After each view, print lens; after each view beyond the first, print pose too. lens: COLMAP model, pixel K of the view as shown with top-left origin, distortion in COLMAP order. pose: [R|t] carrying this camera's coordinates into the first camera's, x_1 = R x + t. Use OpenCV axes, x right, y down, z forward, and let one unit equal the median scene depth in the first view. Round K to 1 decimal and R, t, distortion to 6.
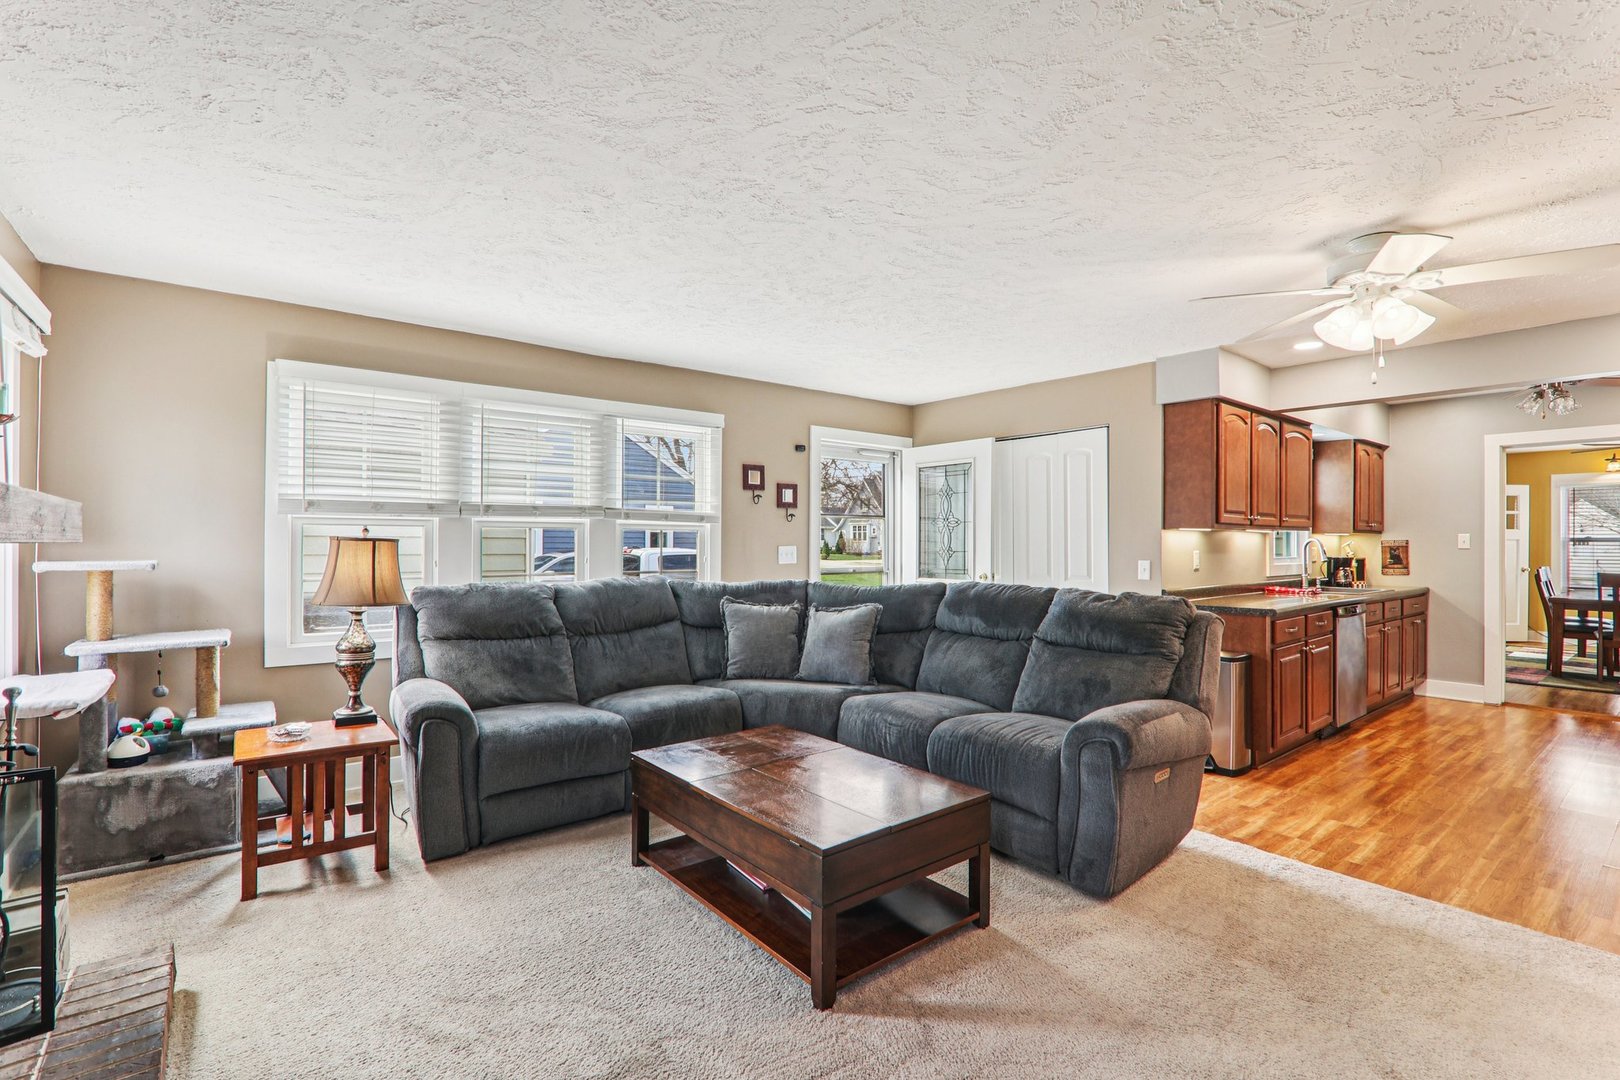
lens RADIAL K [[741.2, 0, 822.7], [0, 741.2, 539.3], [0, 0, 1]] dist [-0.016391, -0.000189]
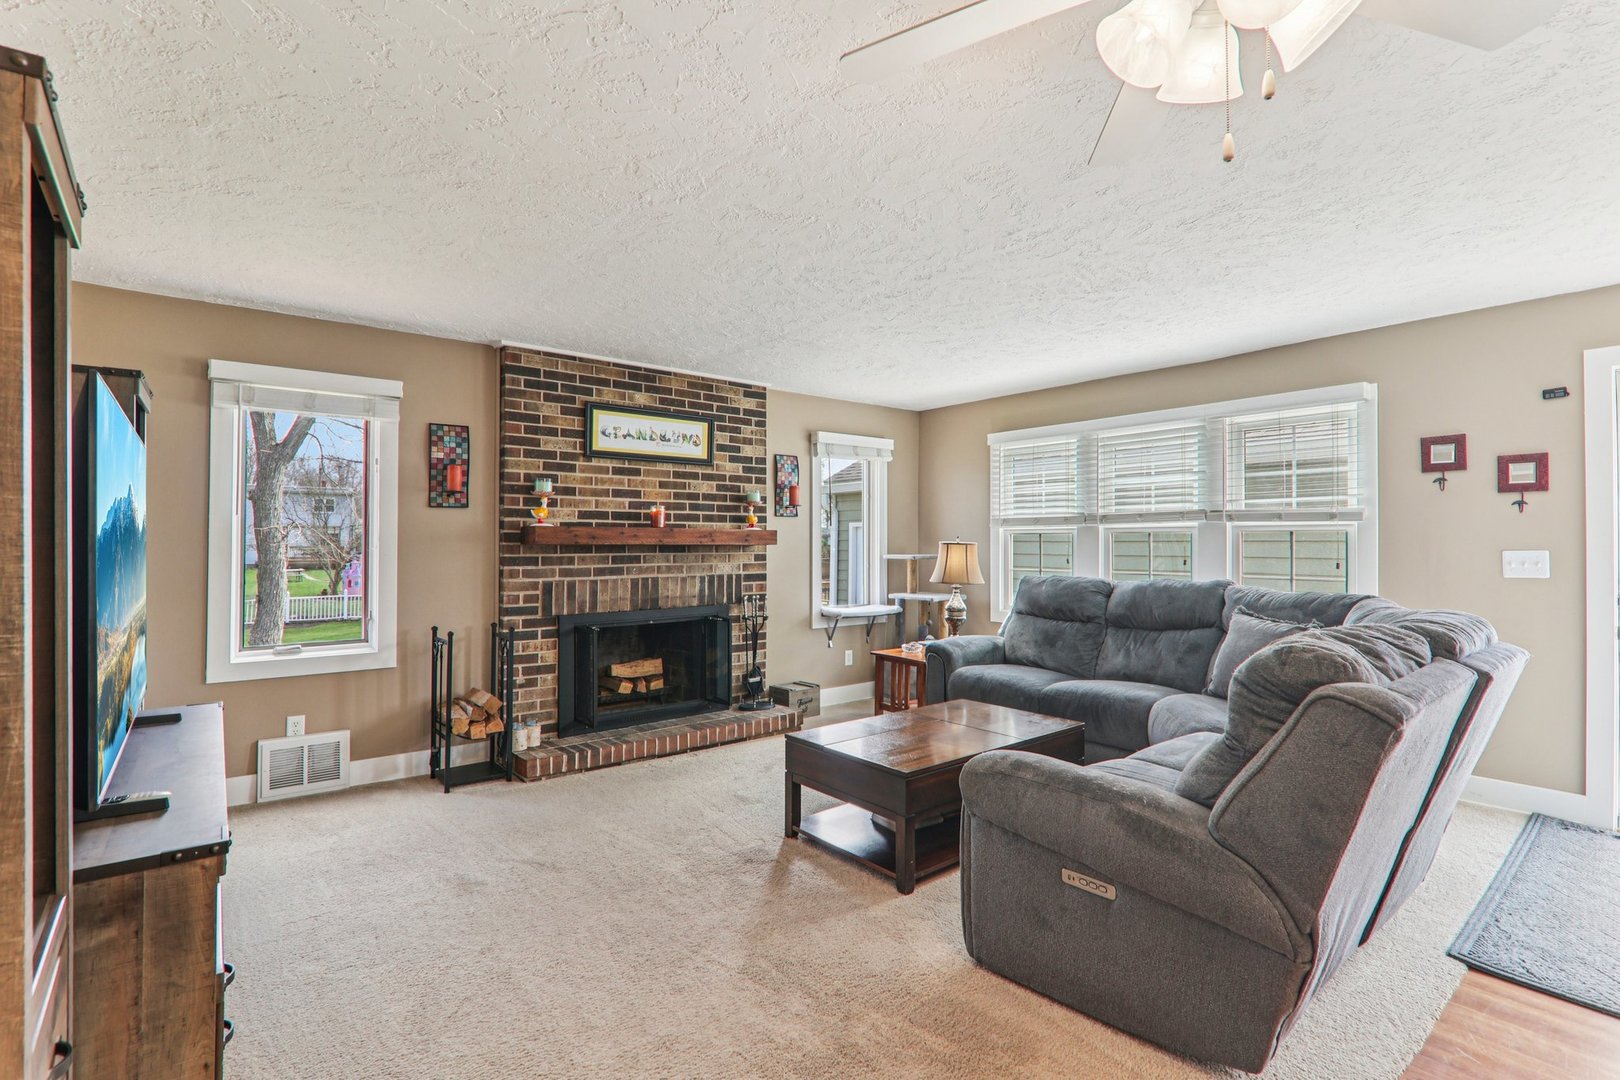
lens RADIAL K [[741.2, 0, 815.5], [0, 741.2, 539.1], [0, 0, 1]] dist [-0.016391, -0.000189]
pose [[0.012482, -0.010004, -0.999872, 0.725258], [0.003578, 0.999944, -0.009960, 0.004003], [0.999916, -0.003453, 0.012517, 0.468501]]
